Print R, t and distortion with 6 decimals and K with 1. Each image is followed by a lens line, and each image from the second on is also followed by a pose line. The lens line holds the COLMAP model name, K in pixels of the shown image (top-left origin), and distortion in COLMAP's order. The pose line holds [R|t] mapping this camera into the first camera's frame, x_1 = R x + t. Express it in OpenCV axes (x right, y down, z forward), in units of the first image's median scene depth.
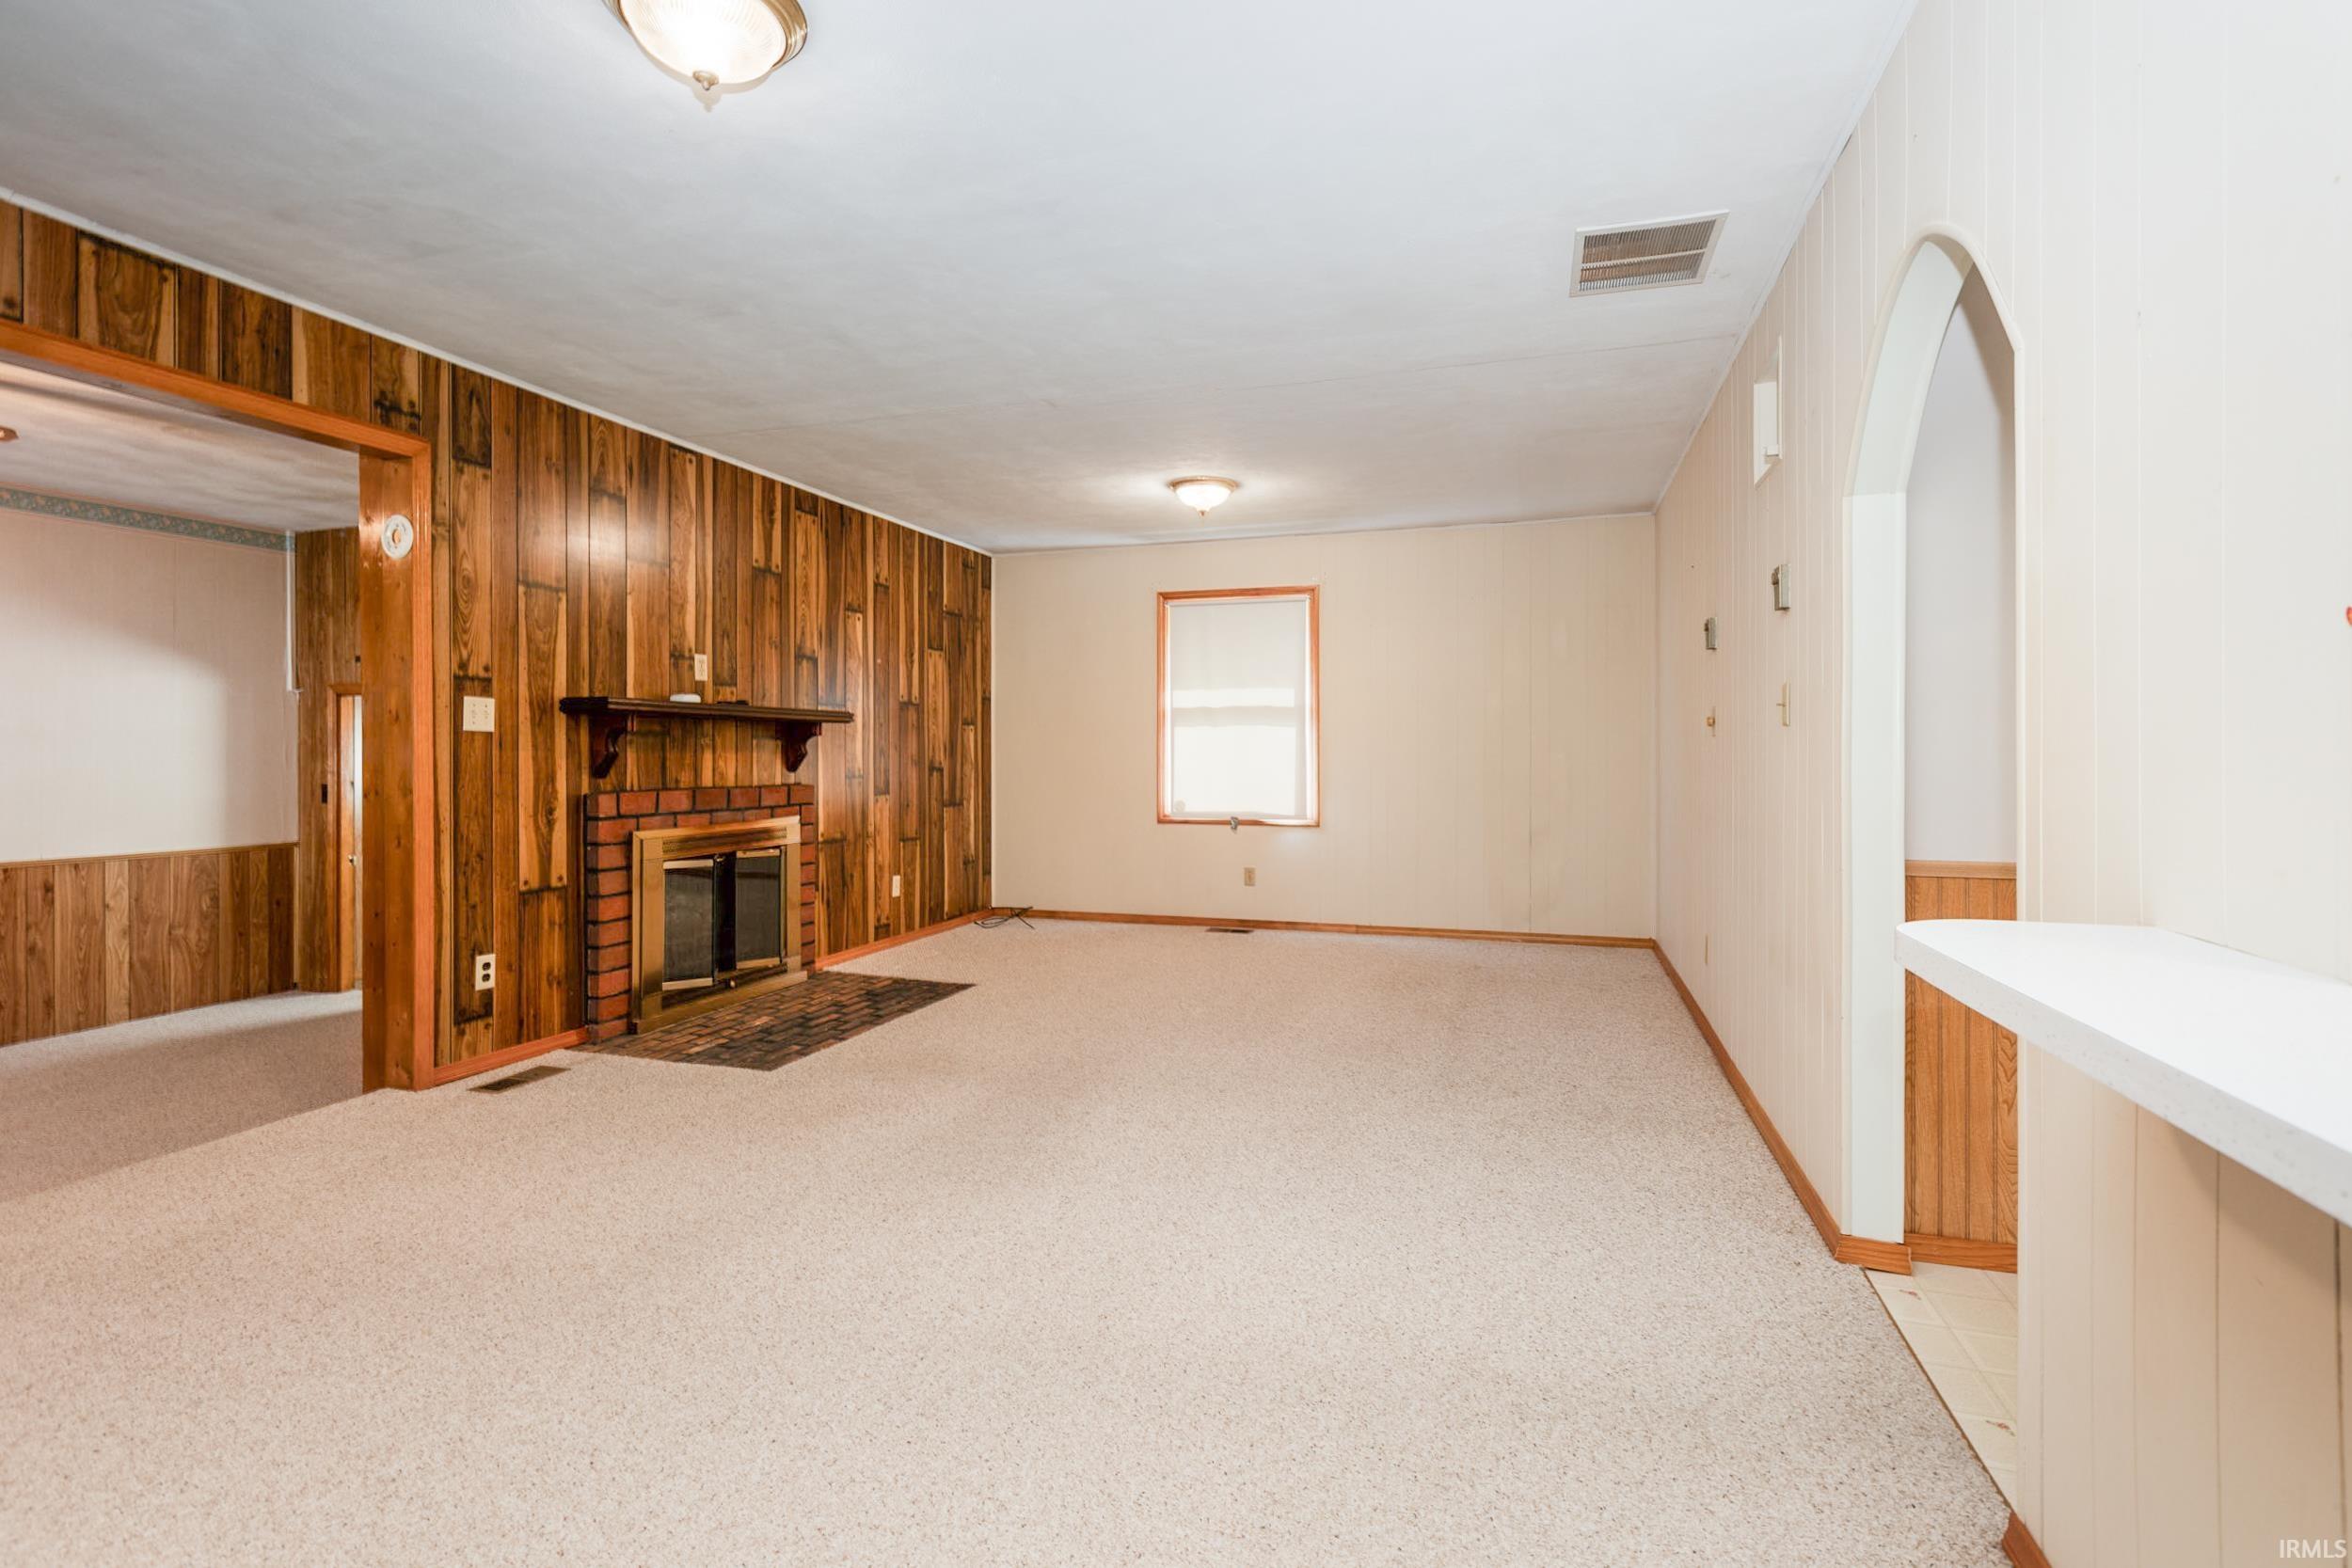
lens RADIAL K [[1071.9, 0, 1192.5], [0, 1071.9, 760.1], [0, 0, 1]] dist [0.005027, -0.000413]
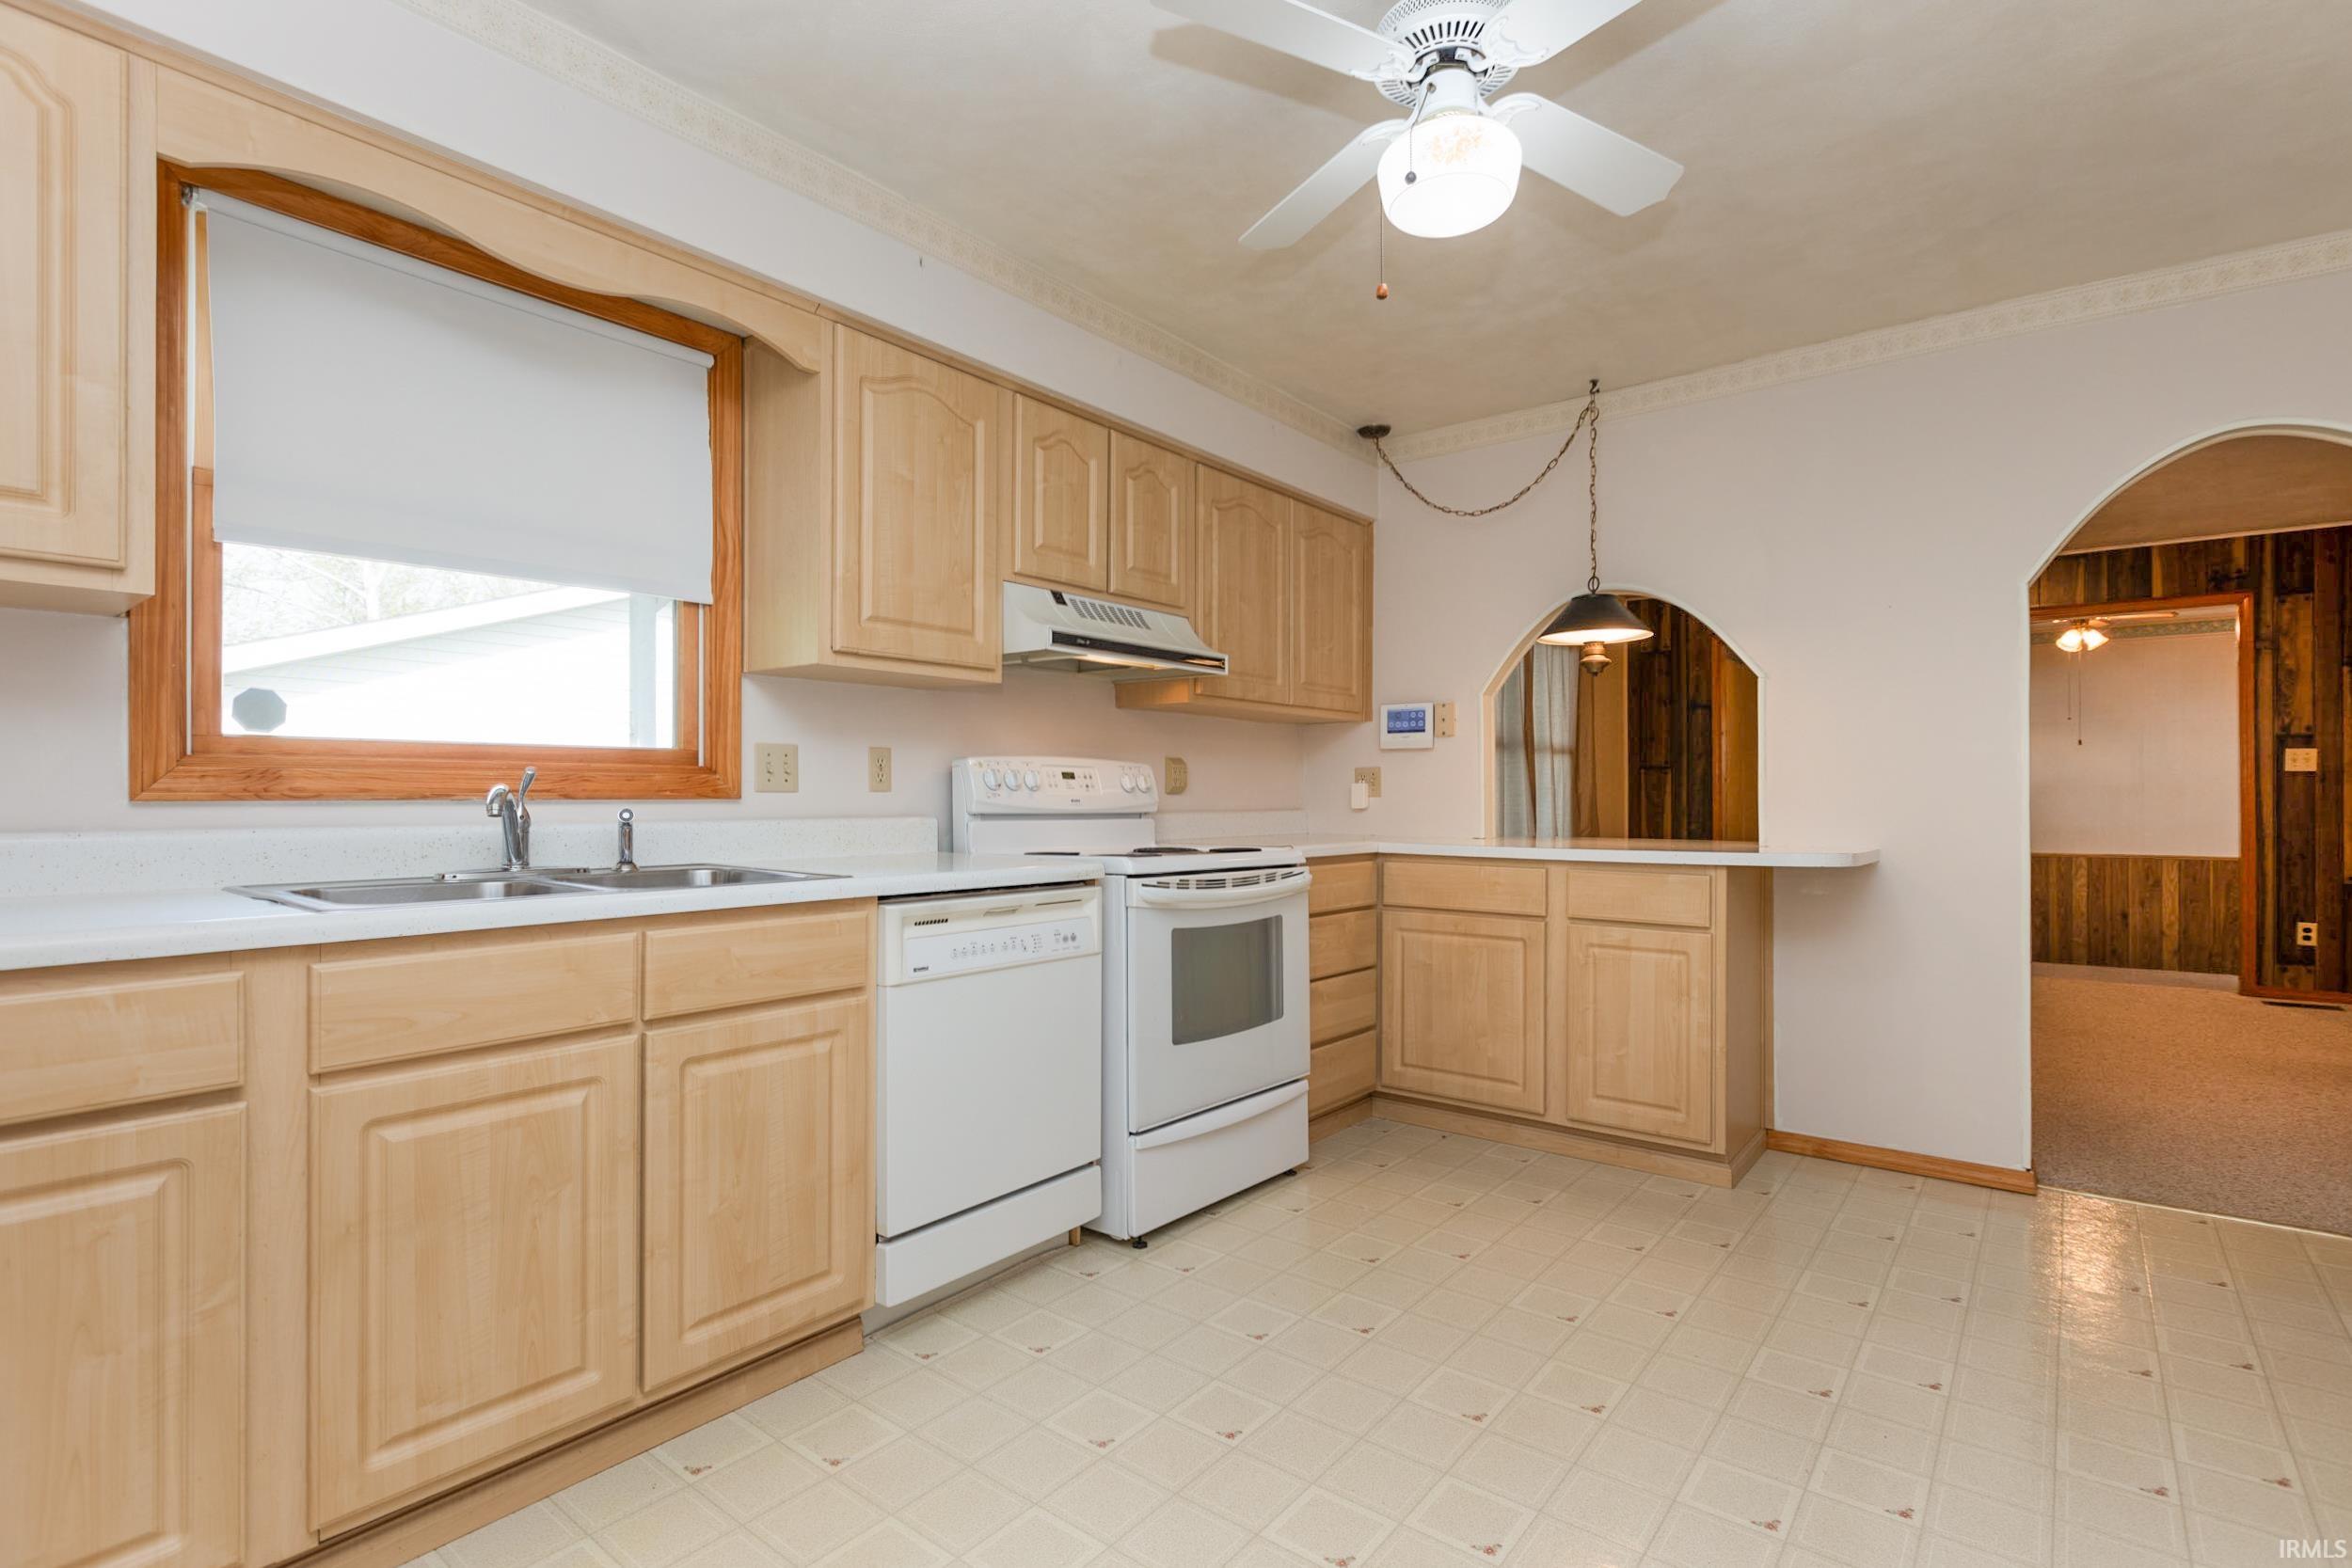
lens RADIAL K [[1099.5, 0, 1172.2], [0, 1099.5, 793.0], [0, 0, 1]] dist [-0.000527, -0.000732]
pose [[-0.367221, -0.000341, -0.930134, 1.131392], [-0.002954, 0.999995, 0.000800, 0.005617], [0.930129, 0.003041, -0.367220, 0.088689]]
